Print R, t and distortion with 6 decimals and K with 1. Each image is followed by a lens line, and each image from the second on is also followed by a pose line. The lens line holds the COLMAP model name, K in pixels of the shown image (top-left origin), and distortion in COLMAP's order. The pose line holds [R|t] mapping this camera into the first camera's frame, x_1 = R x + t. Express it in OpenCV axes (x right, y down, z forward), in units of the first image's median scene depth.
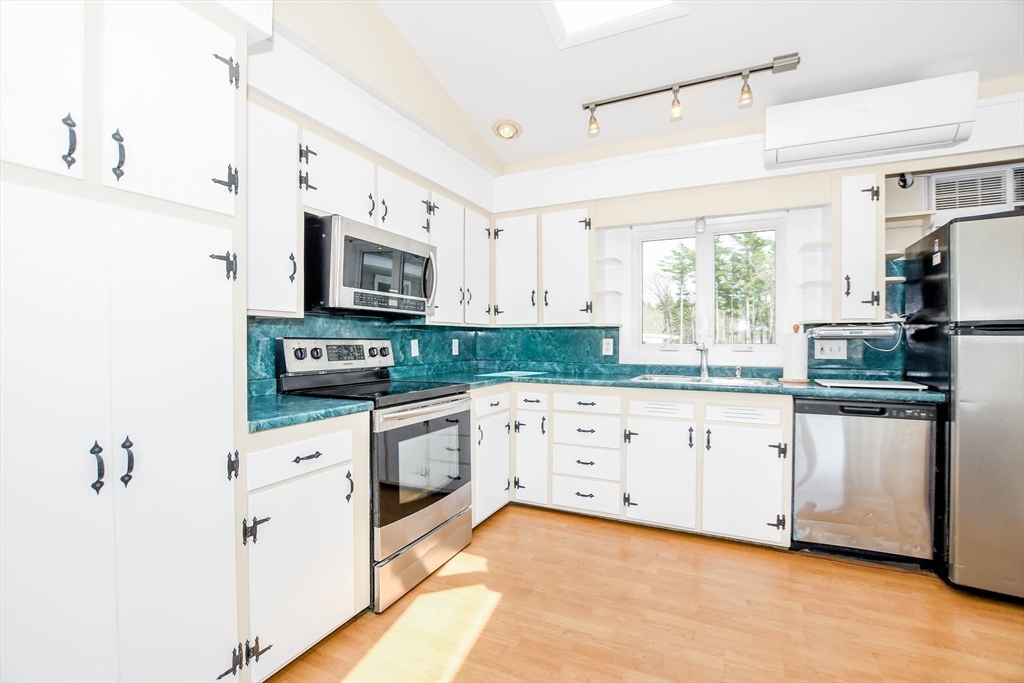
lens RADIAL K [[450.8, 0, 508.3], [0, 450.8, 343.2], [0, 0, 1]] dist [-0.032765, 0.005294]
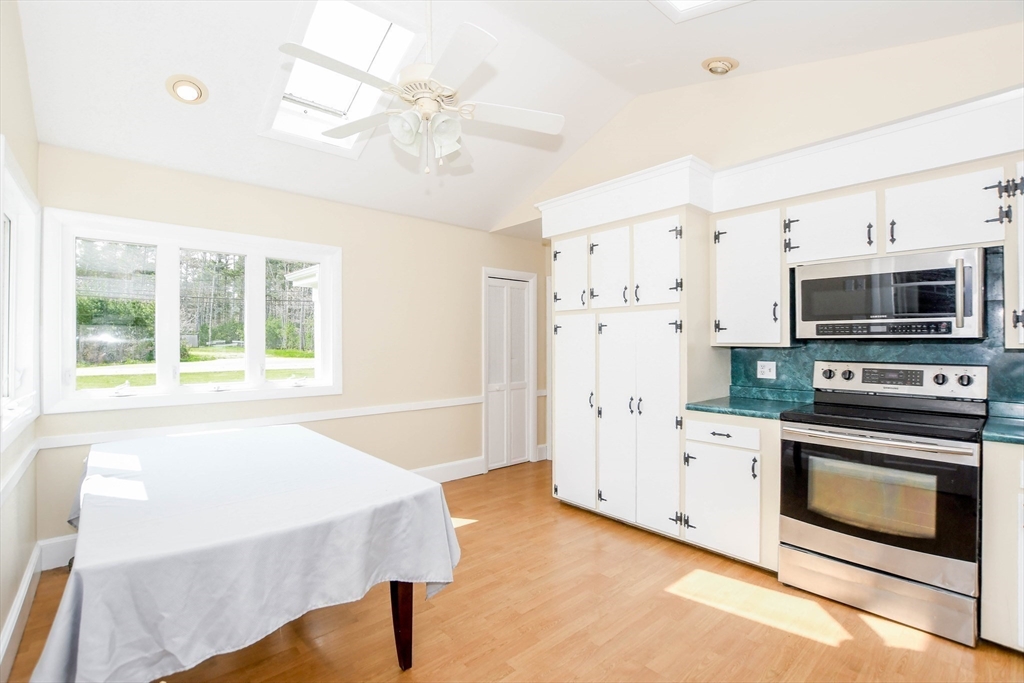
lens RADIAL K [[450.8, 0, 508.3], [0, 450.8, 343.2], [0, 0, 1]] dist [-0.032765, 0.005294]
pose [[-0.384526, 0.004773, -0.923102, 1.019016], [-0.003391, 0.999973, 0.006583, -0.067466], [0.923108, 0.005662, -0.384499, 0.673820]]
